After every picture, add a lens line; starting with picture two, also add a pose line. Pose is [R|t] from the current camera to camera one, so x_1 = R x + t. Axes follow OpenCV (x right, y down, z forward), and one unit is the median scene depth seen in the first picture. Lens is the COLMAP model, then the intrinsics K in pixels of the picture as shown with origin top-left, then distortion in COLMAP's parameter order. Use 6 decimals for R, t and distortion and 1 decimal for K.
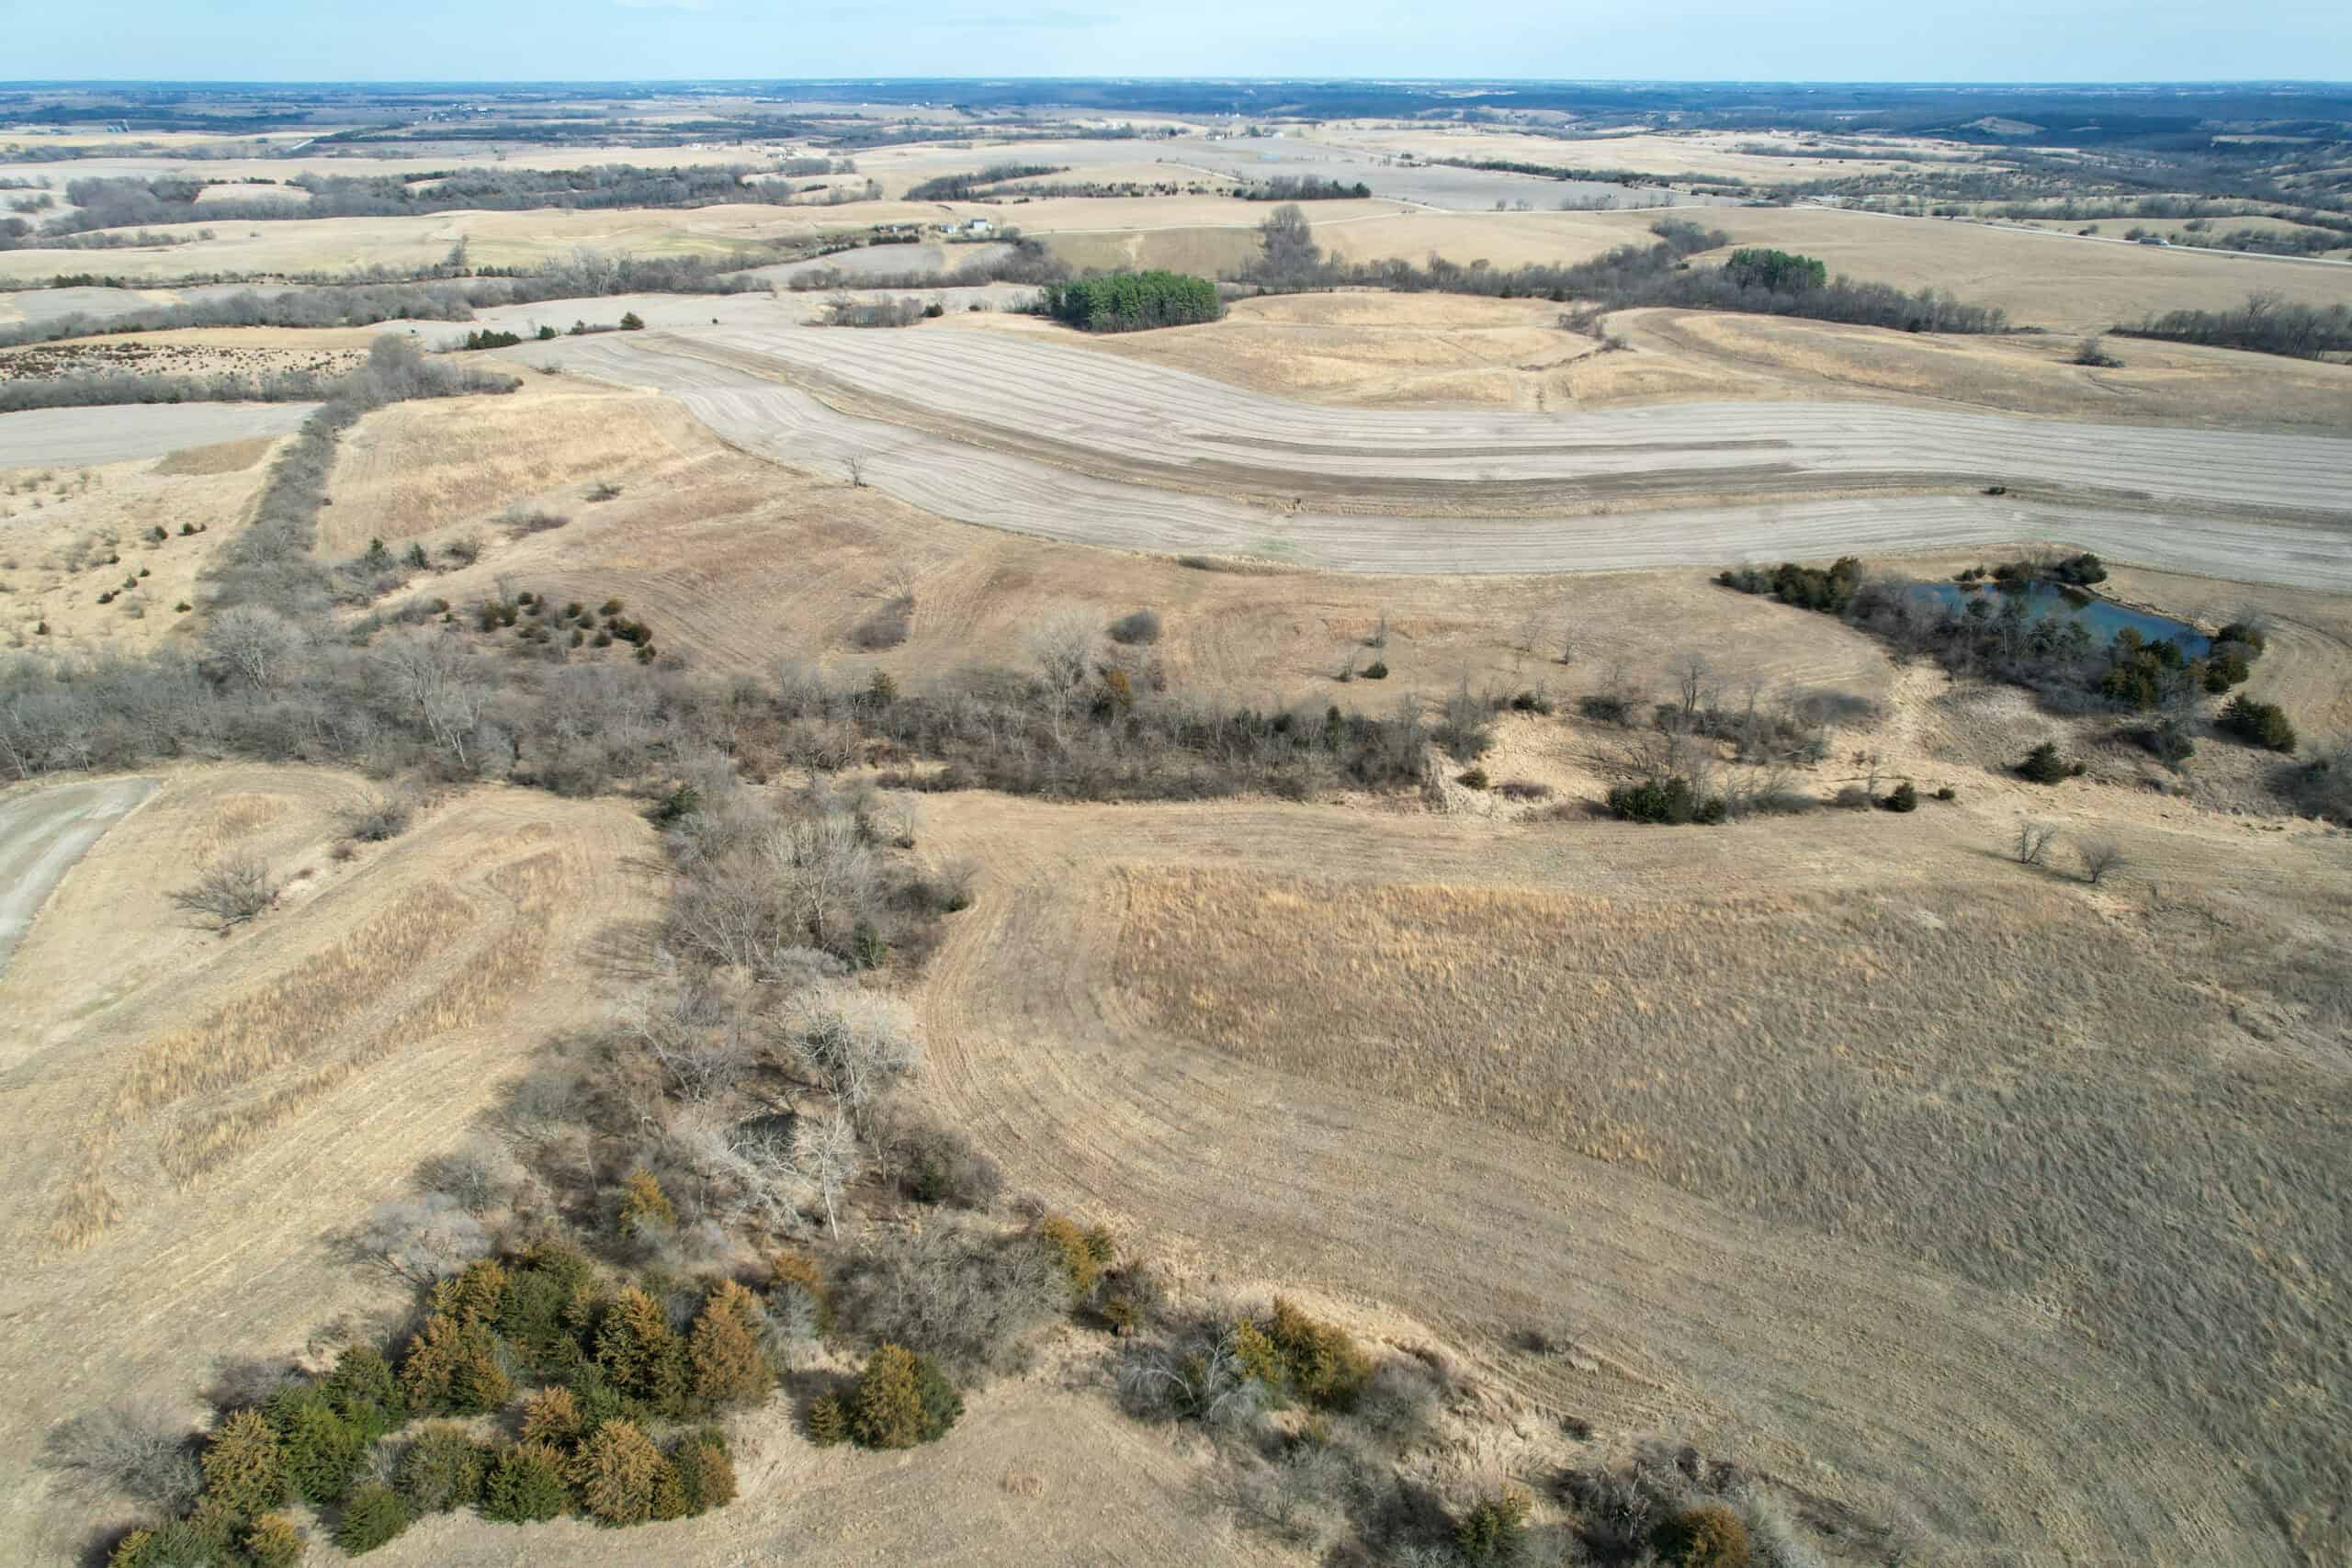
lens RADIAL K [[1532.7, 0, 1182.7], [0, 1532.7, 792.9], [0, 0, 1]] dist [-0.068806, 0.058472]
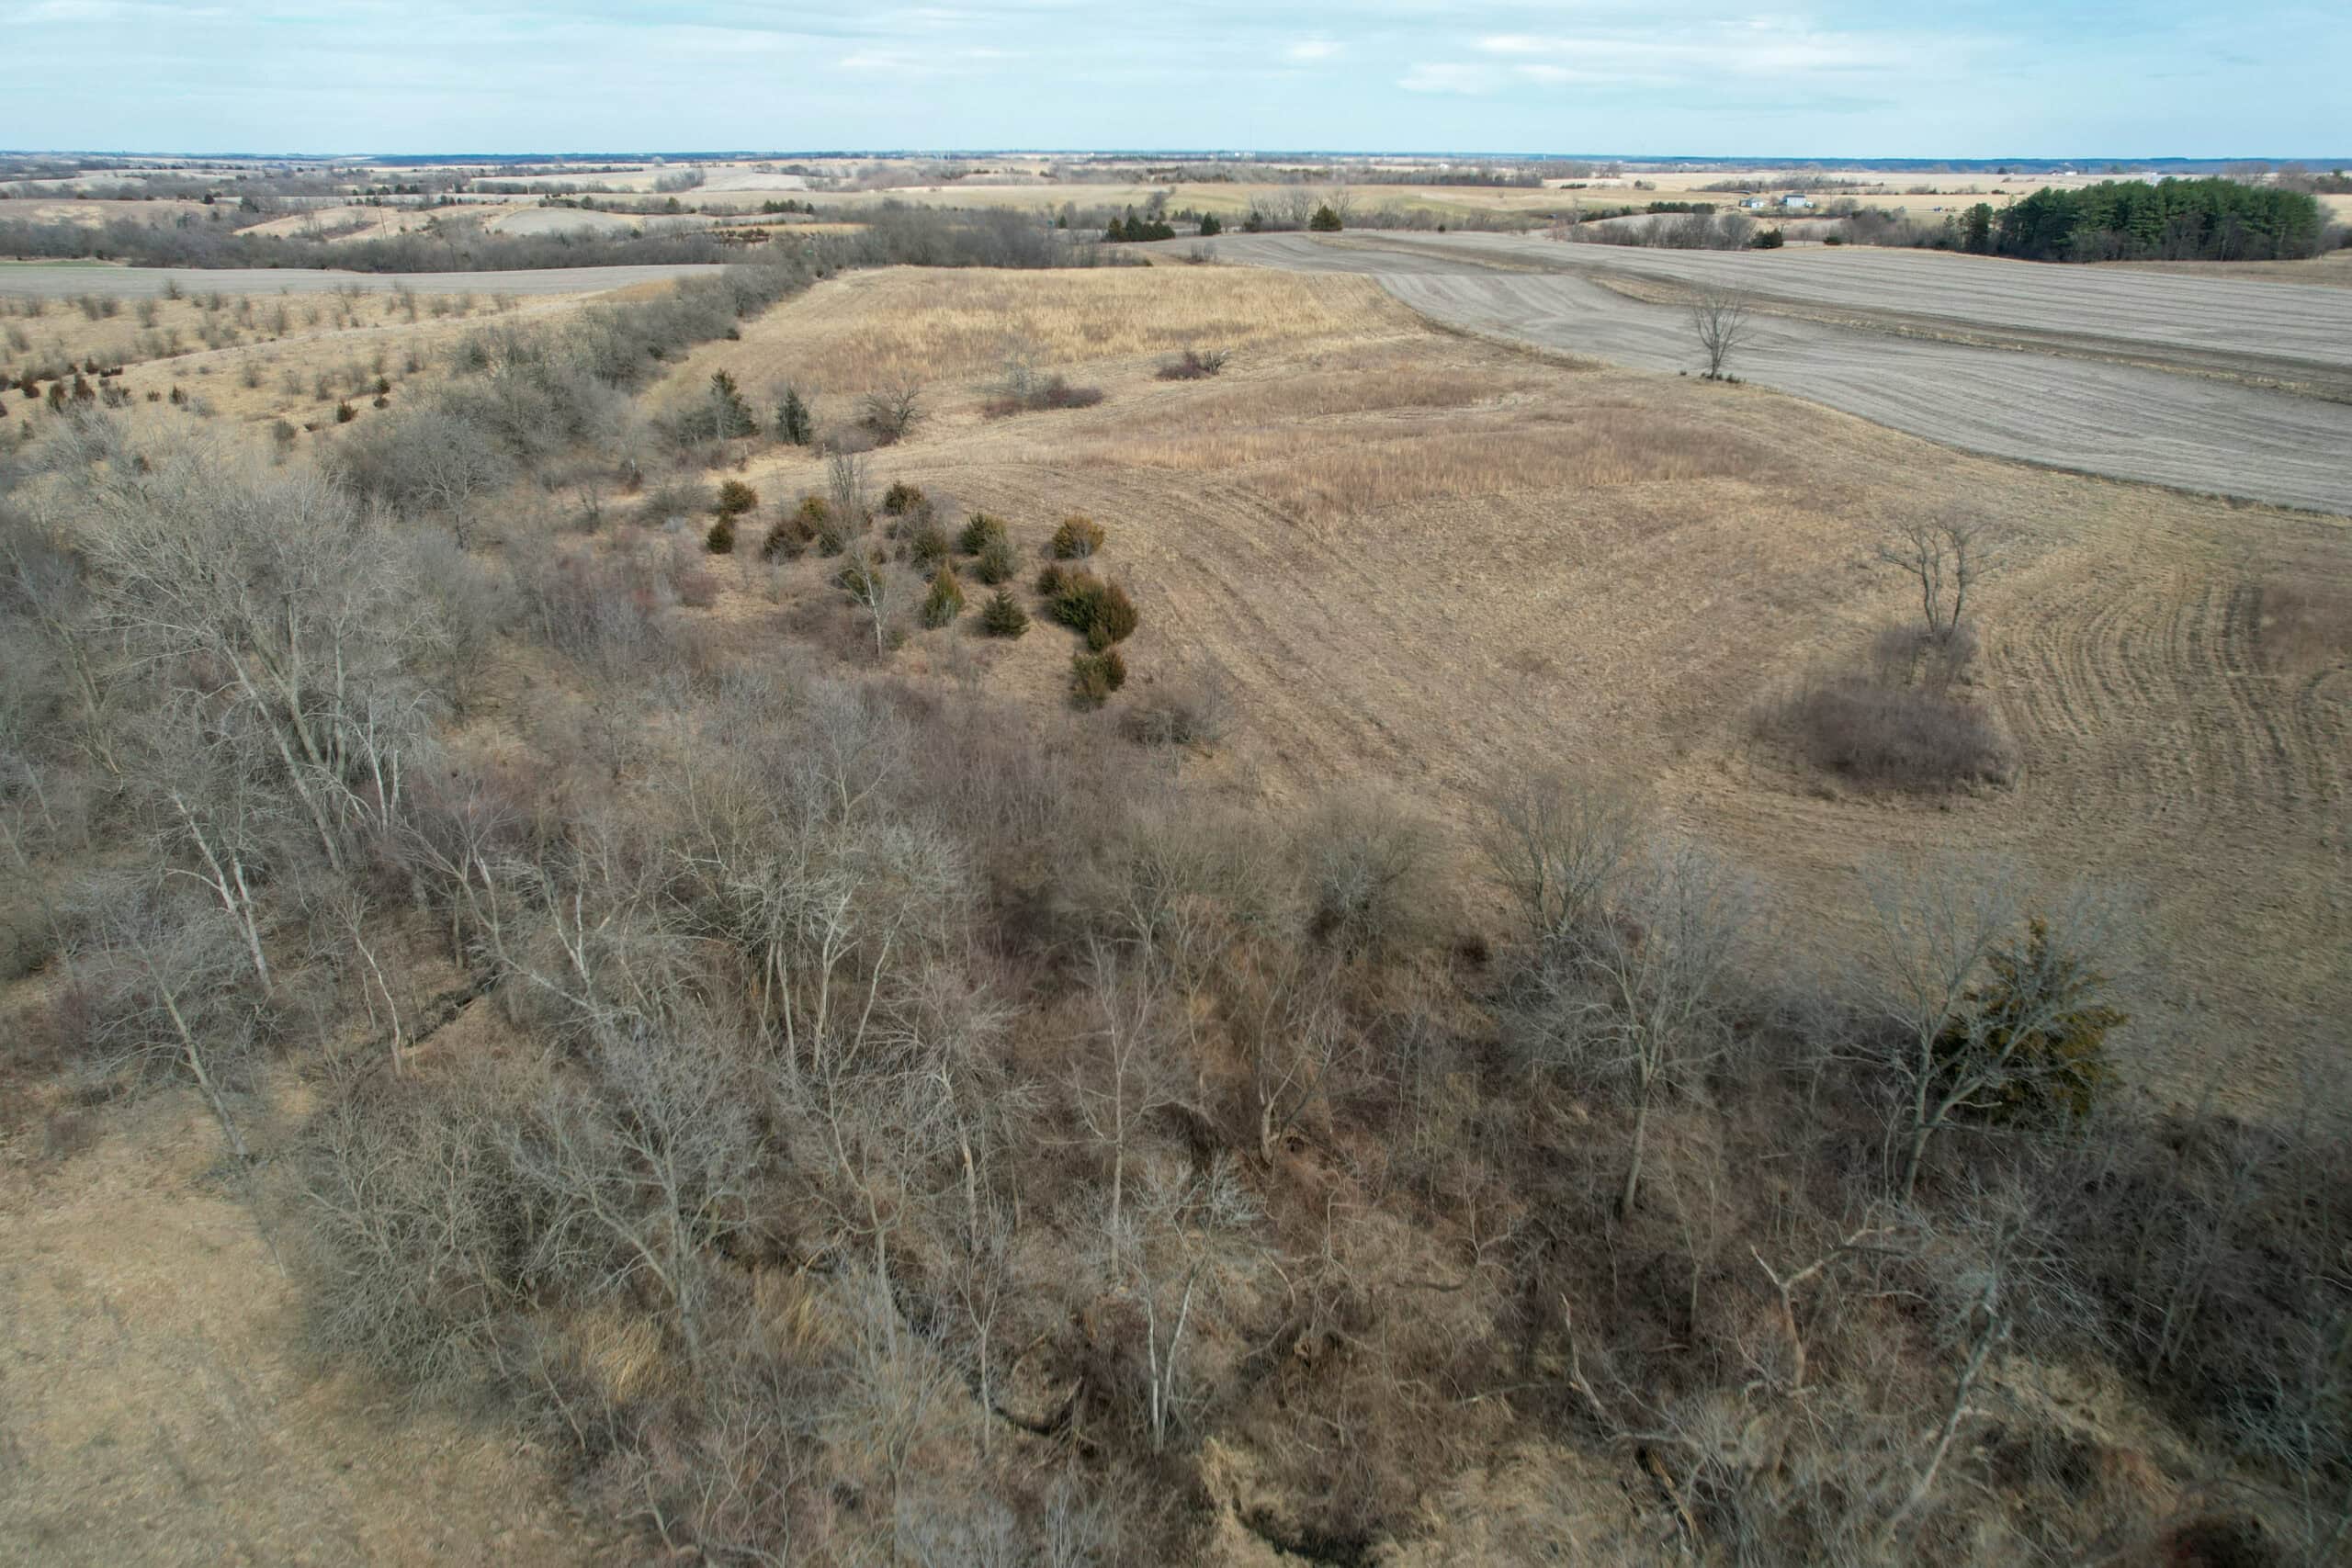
lens RADIAL K [[1532.7, 0, 1178.9], [0, 1532.7, 785.3], [0, 0, 1]] dist [-0.068806, 0.058472]
pose [[0.901616, 0.177226, -0.394562, -0.202342], [-0.196309, 0.980508, -0.008173, -0.068537], [0.385422, 0.084825, 0.918833, 0.699332]]
